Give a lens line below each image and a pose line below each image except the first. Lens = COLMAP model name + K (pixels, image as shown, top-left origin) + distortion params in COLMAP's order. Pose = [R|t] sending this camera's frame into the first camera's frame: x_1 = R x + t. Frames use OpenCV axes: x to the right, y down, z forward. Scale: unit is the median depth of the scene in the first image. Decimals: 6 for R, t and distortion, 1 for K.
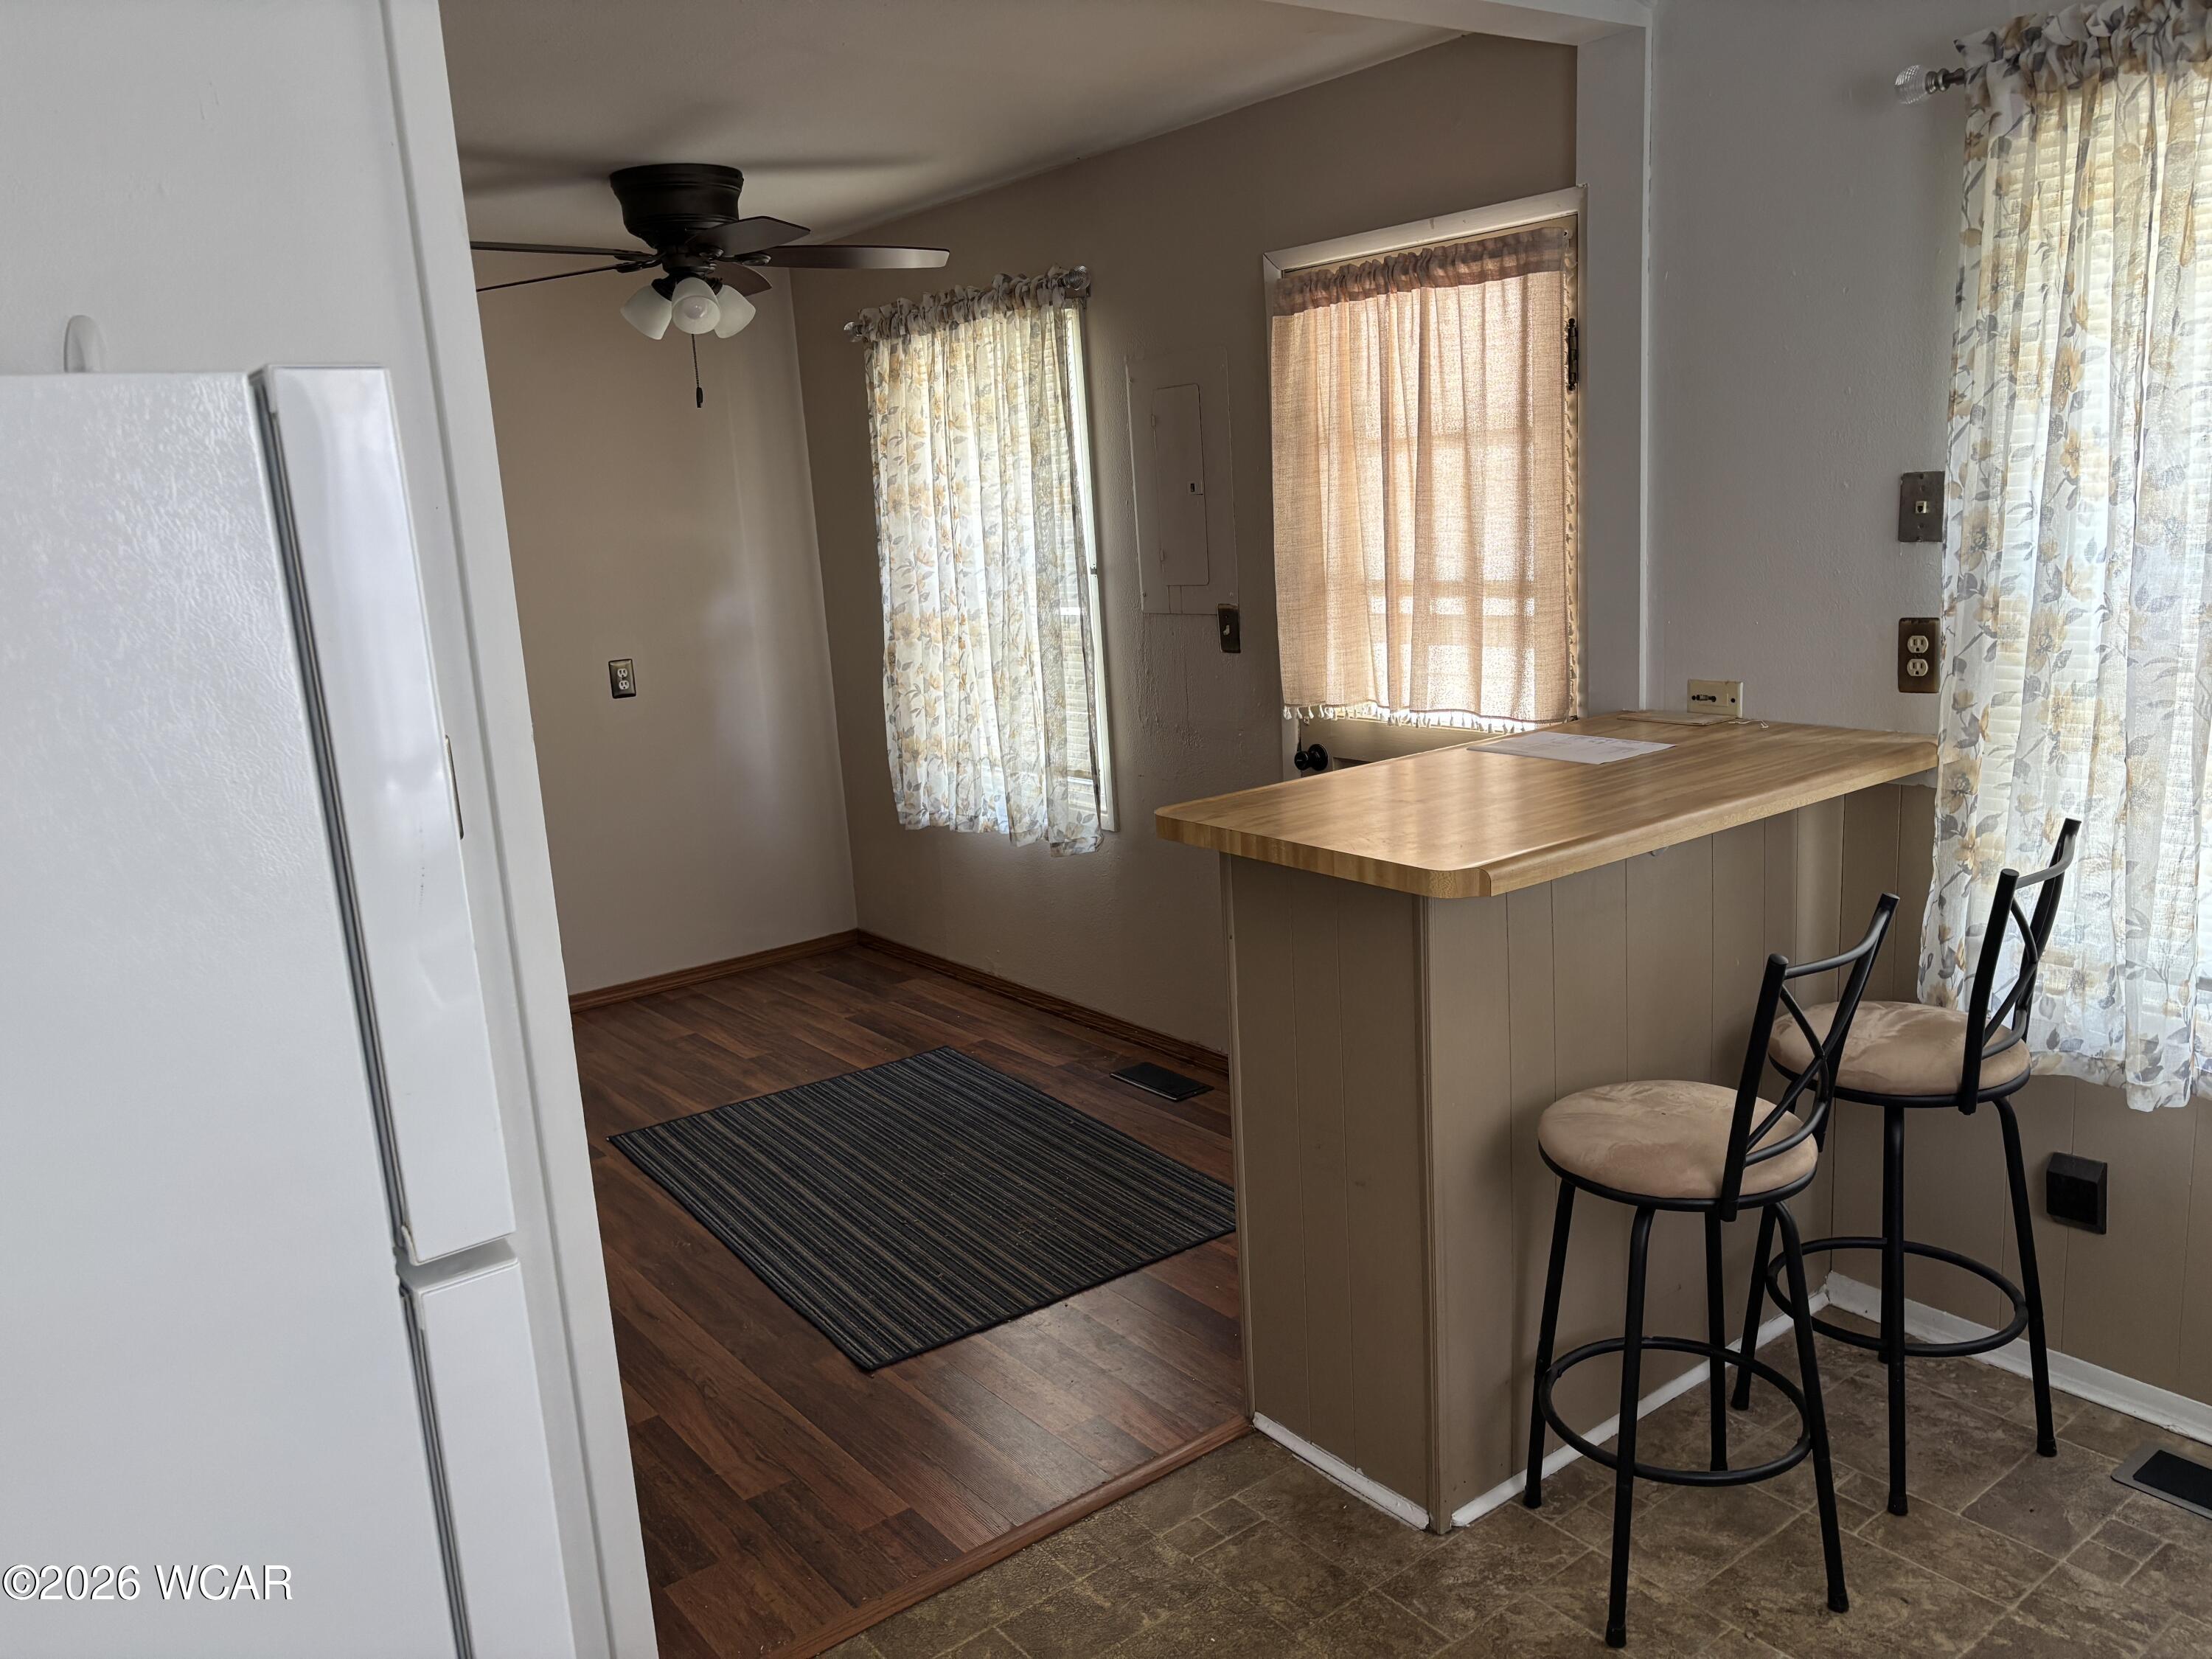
lens RADIAL K [[1683.6, 0, 1105.8], [0, 1683.6, 826.2], [0, 0, 1]] dist [0.051576, -0.045037]
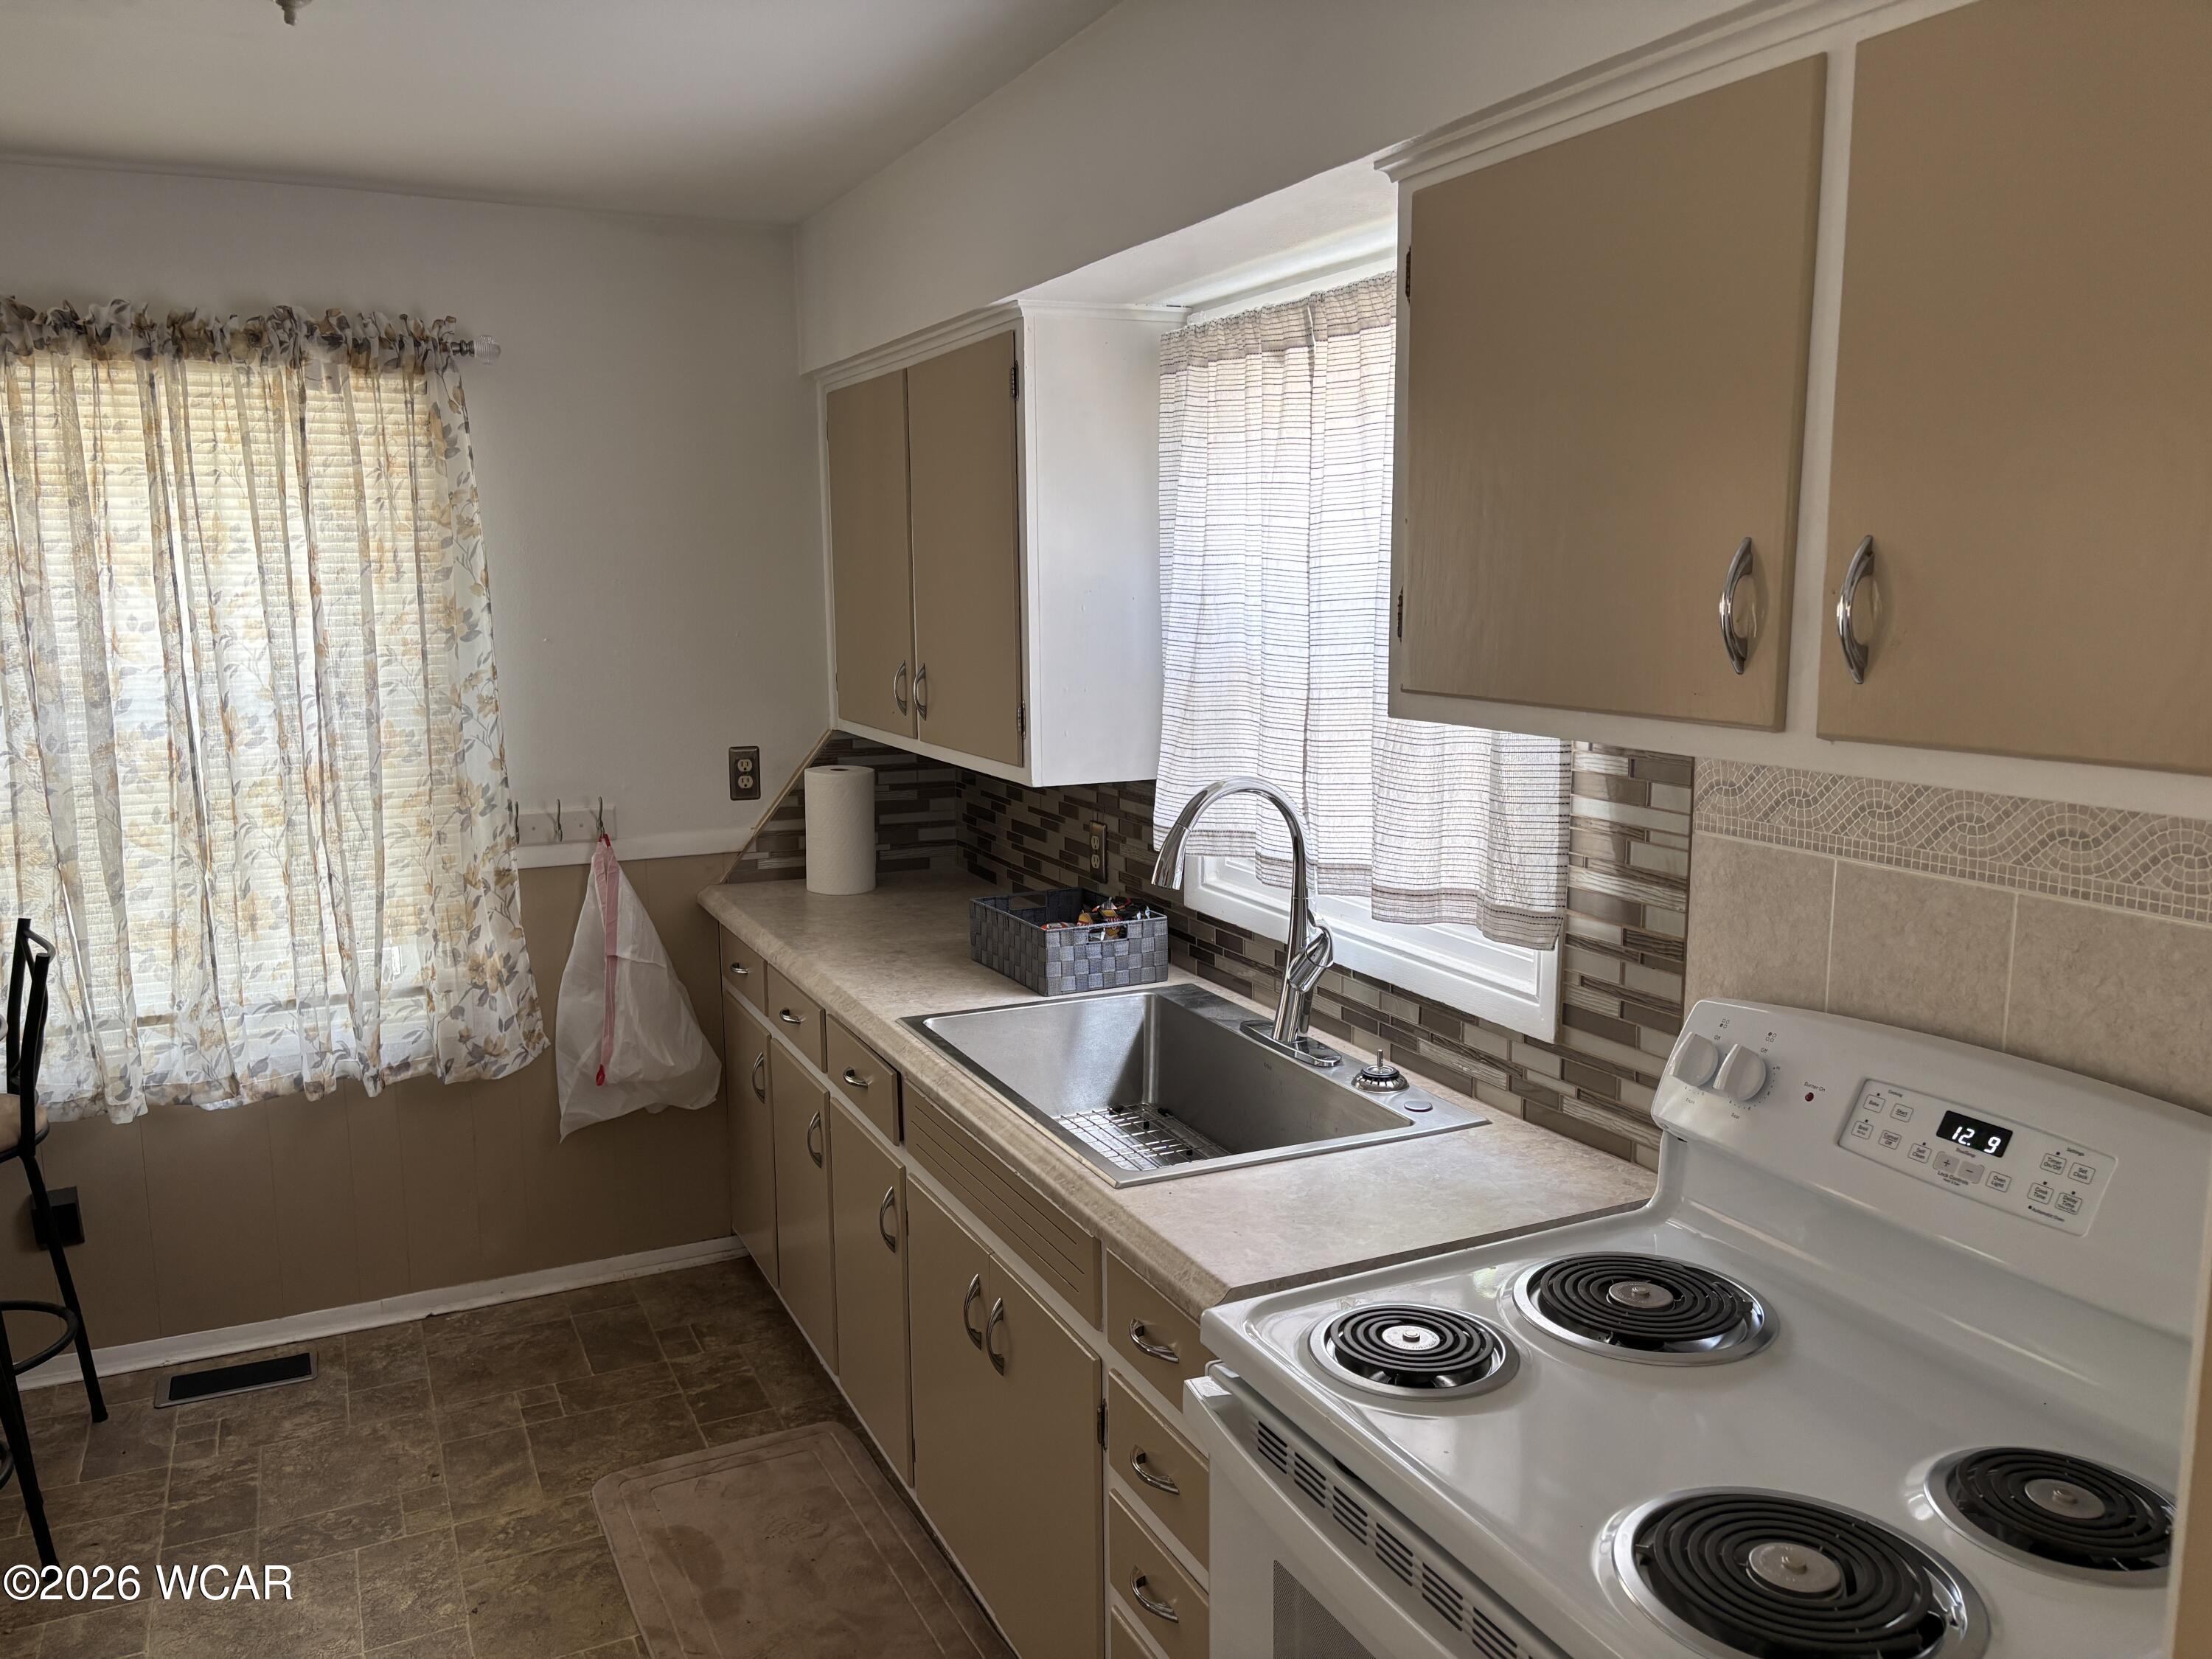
lens RADIAL K [[1683.6, 0, 1106.8], [0, 1683.6, 834.2], [0, 0, 1]] dist [0.051576, -0.045037]
pose [[0.170448, -0.072333, 0.982708, -0.548717], [0.192561, 0.980519, 0.038772, 0.041477], [-0.966368, 0.182622, 0.181056, -0.020177]]
